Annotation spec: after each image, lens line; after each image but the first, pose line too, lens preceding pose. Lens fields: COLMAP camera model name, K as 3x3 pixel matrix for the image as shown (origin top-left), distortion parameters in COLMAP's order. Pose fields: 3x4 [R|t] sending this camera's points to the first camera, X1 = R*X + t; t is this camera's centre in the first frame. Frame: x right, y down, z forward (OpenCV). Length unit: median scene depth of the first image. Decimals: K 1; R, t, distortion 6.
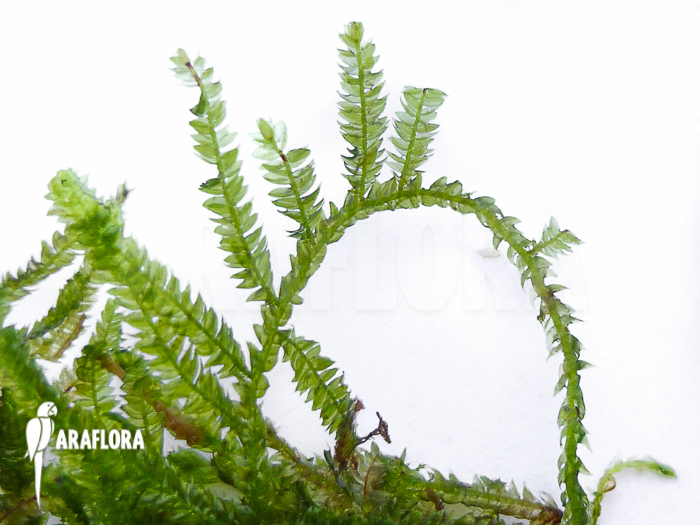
lens RADIAL K [[1437.3, 0, 349.9], [0, 1437.3, 262.3], [0, 0, 1]] dist [-0.046584, 0.000000]
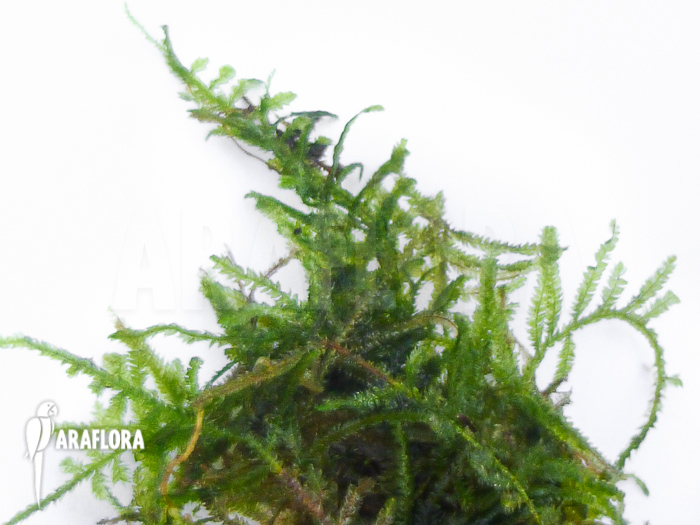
lens RADIAL K [[1437.3, 0, 350.0], [0, 1437.3, 263.2], [0, 0, 1]] dist [-0.046584, 0.000000]
pose [[0.760968, 0.648571, -0.016829, -0.367794], [-0.647075, 0.756819, -0.092302, 0.425293], [-0.047128, 0.081128, 0.995589, -1.404519]]
